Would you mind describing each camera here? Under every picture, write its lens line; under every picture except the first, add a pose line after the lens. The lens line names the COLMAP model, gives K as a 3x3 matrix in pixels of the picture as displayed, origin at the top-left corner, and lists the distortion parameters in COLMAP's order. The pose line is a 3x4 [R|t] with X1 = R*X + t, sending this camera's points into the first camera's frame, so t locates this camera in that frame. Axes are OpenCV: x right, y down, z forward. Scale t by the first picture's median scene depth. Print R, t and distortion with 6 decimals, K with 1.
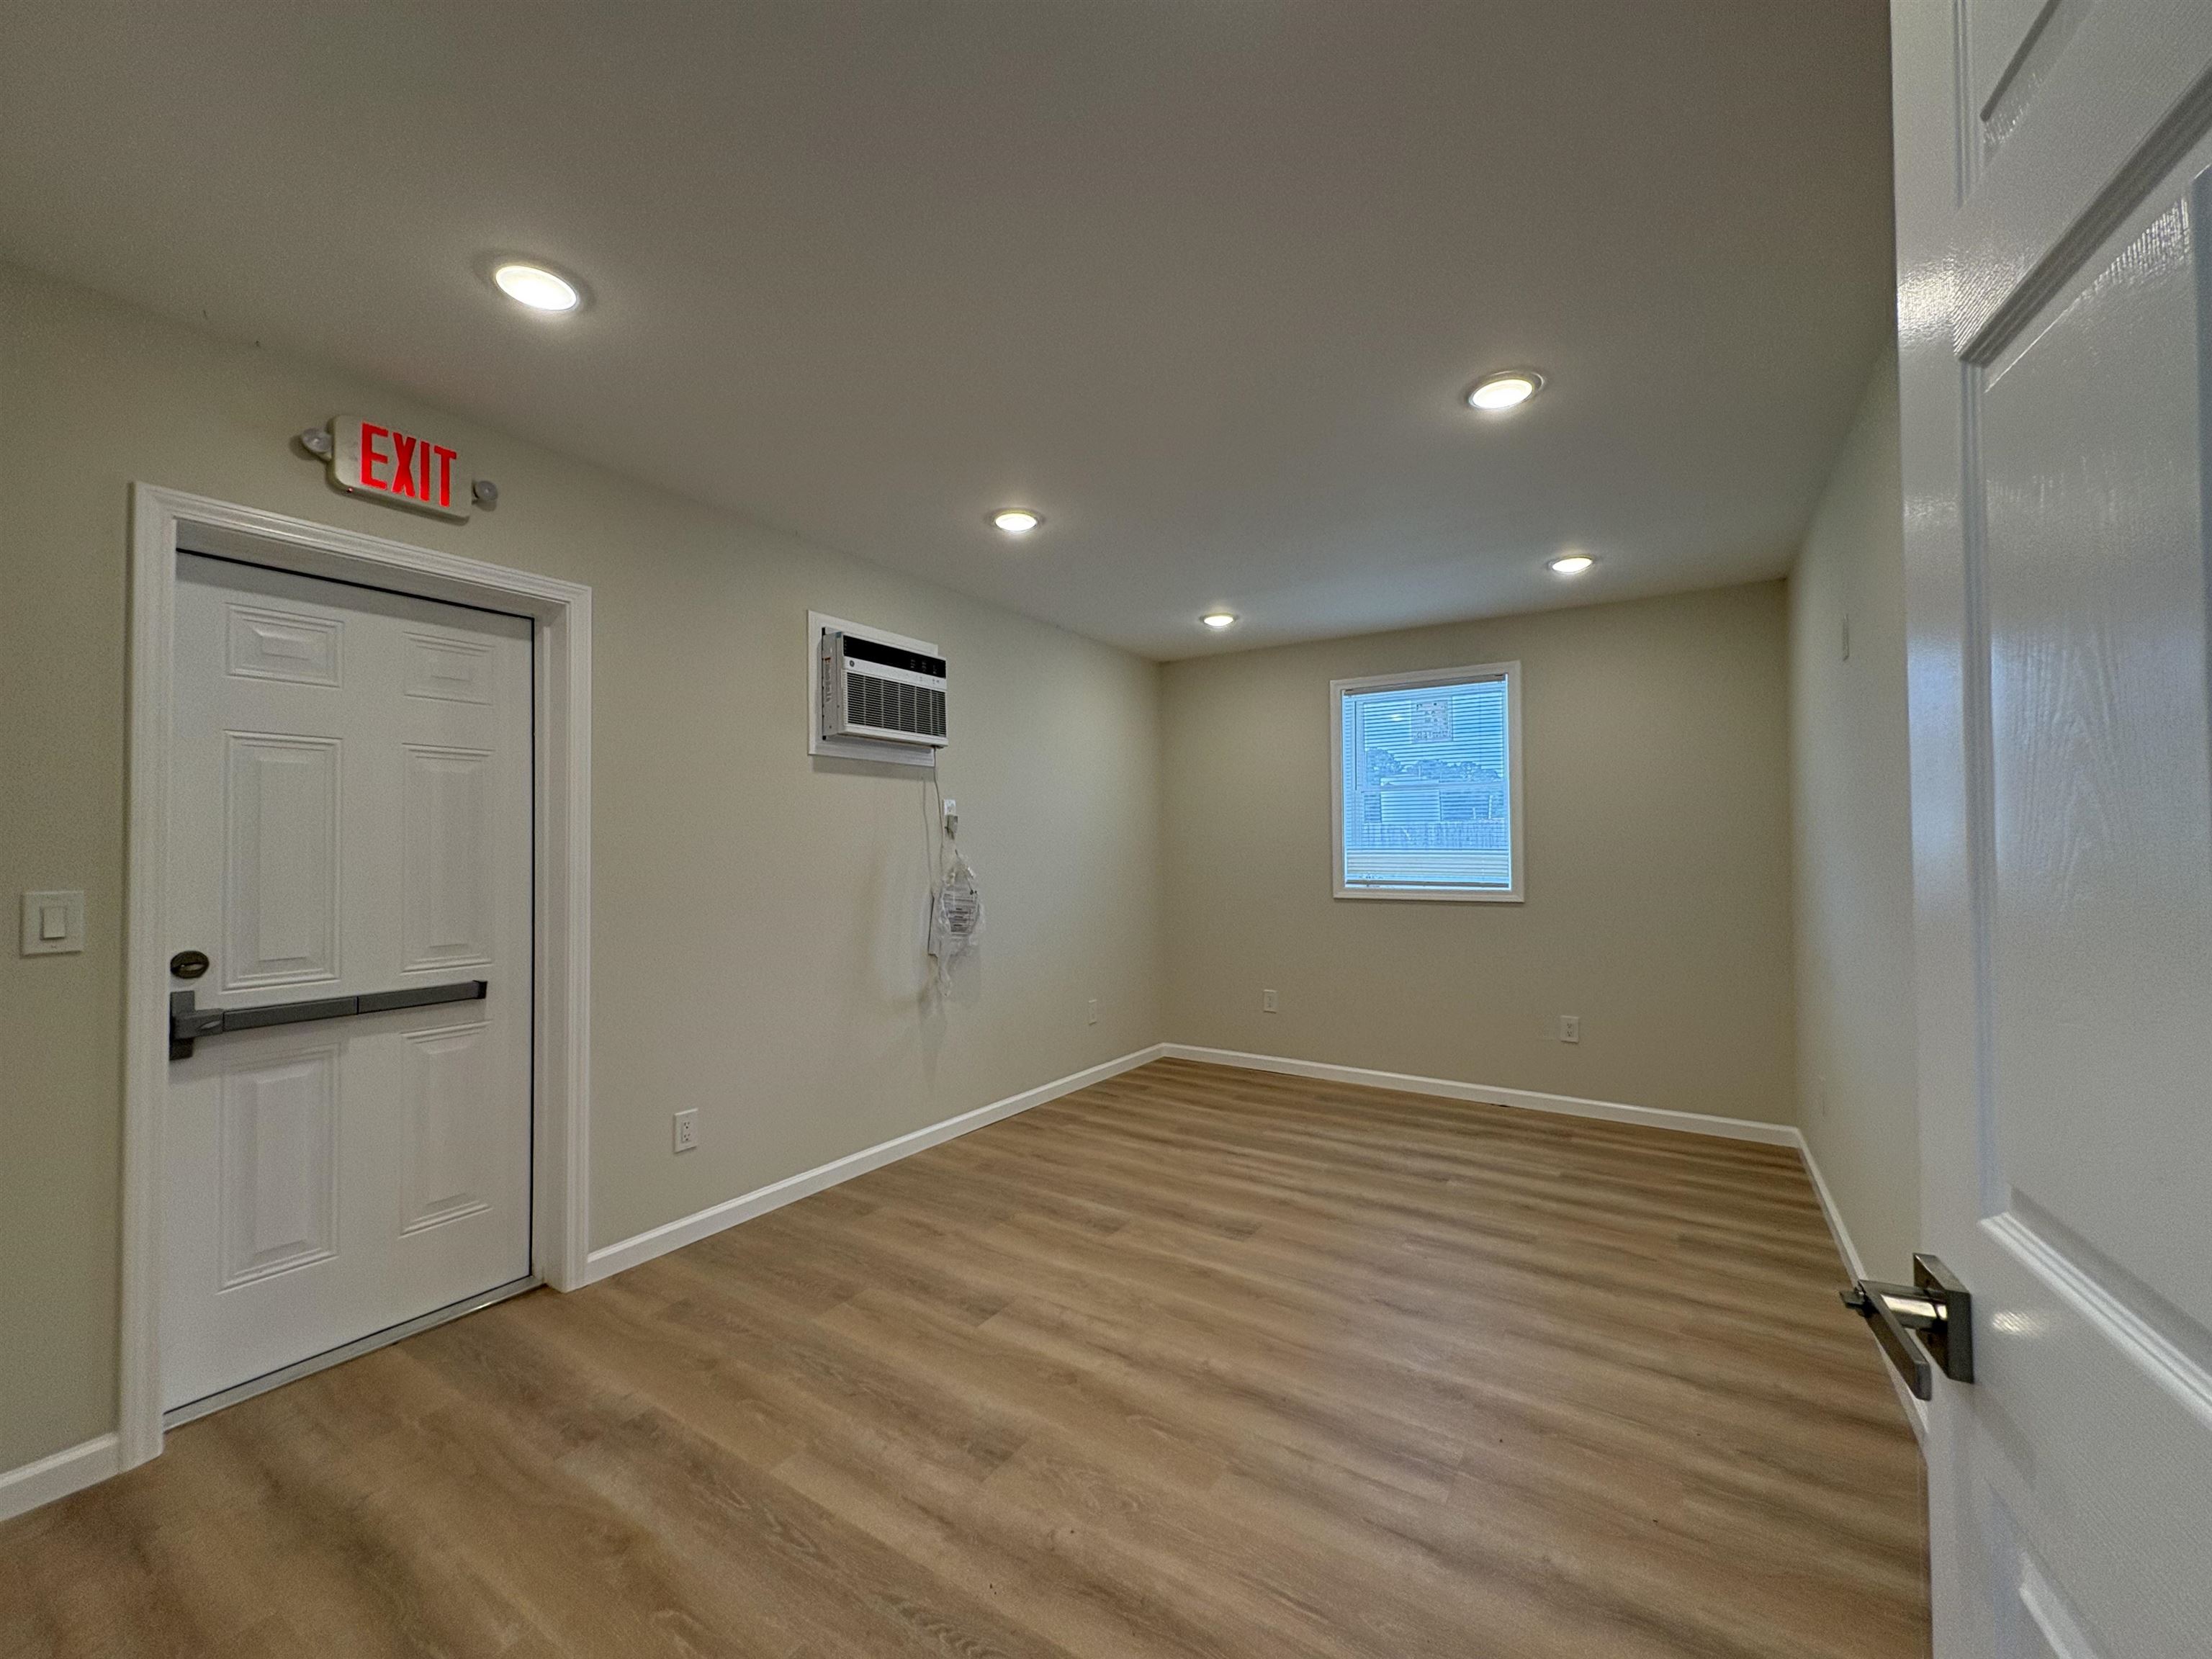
lens RADIAL K [[885.1, 0, 1108.4], [0, 885.1, 820.5], [0, 0, 1]] dist [0.000056, 0.000043]
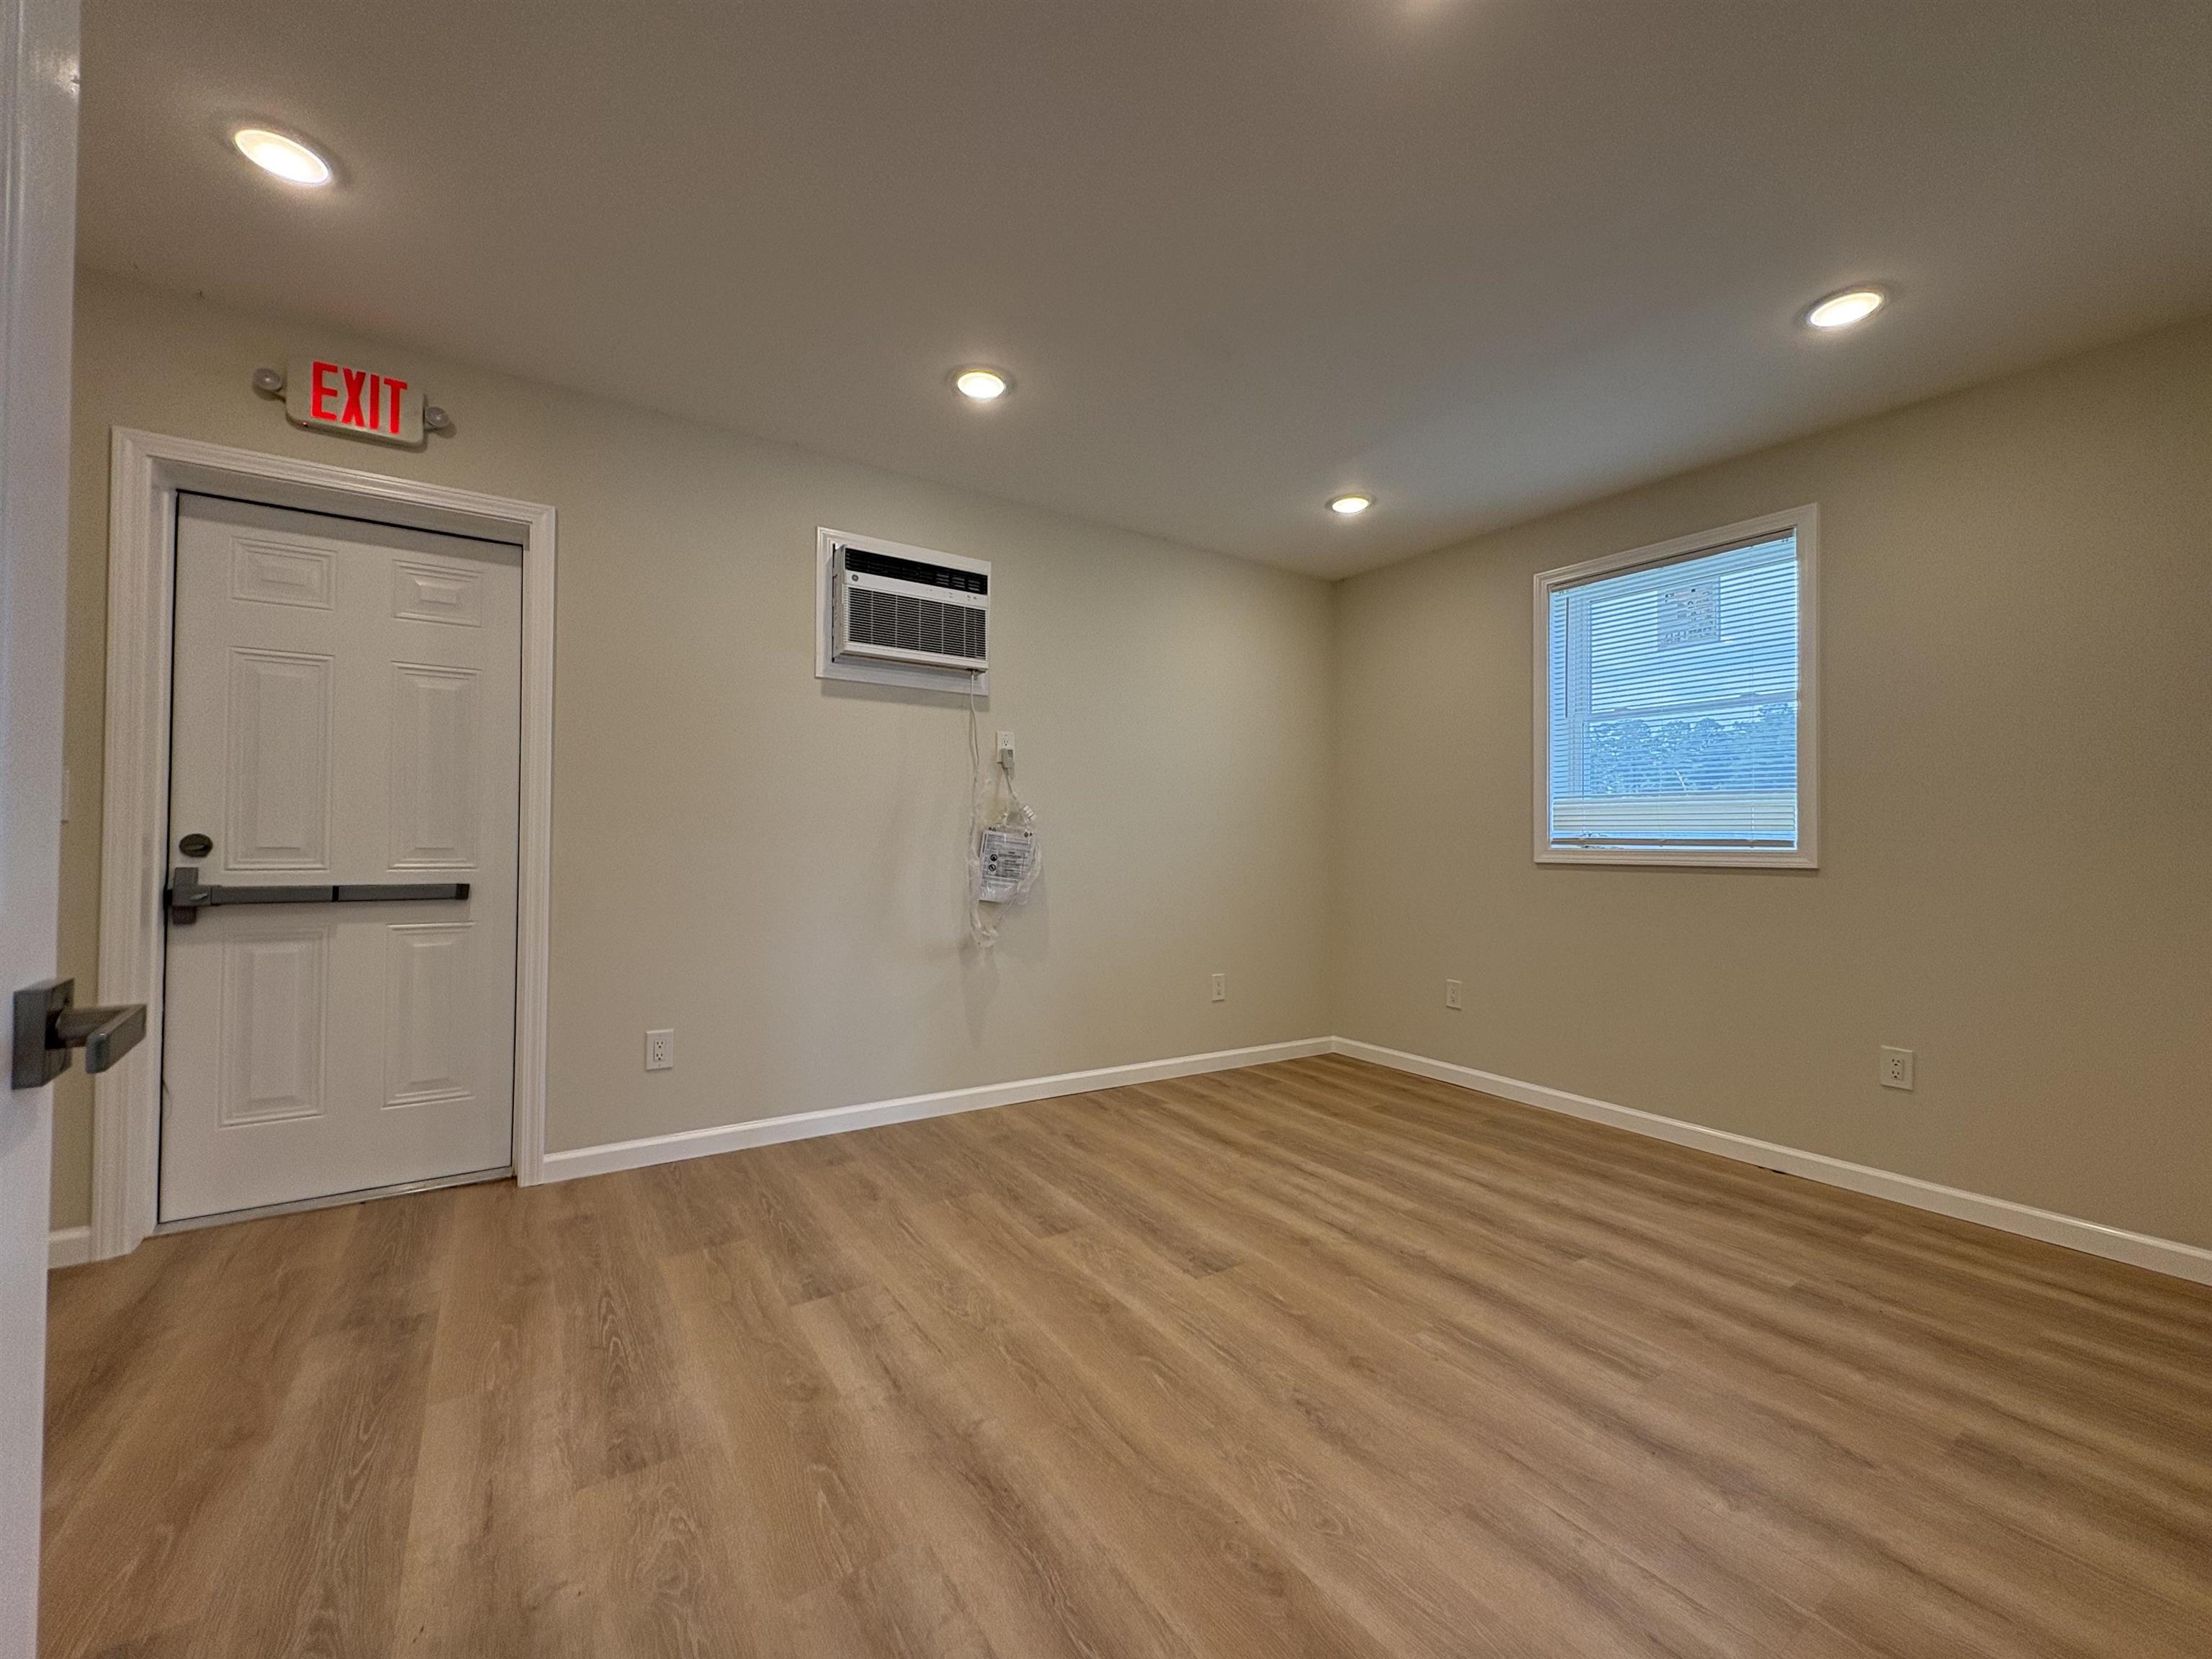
lens RADIAL K [[885.1, 0, 1108.0], [0, 885.1, 822.4], [0, 0, 1]] dist [0.000056, 0.000043]
pose [[0.917543, 0.005447, -0.397600, 0.391394], [-0.003202, 0.999975, 0.006310, 0.088167], [0.397624, -0.004517, 0.917537, 0.294436]]
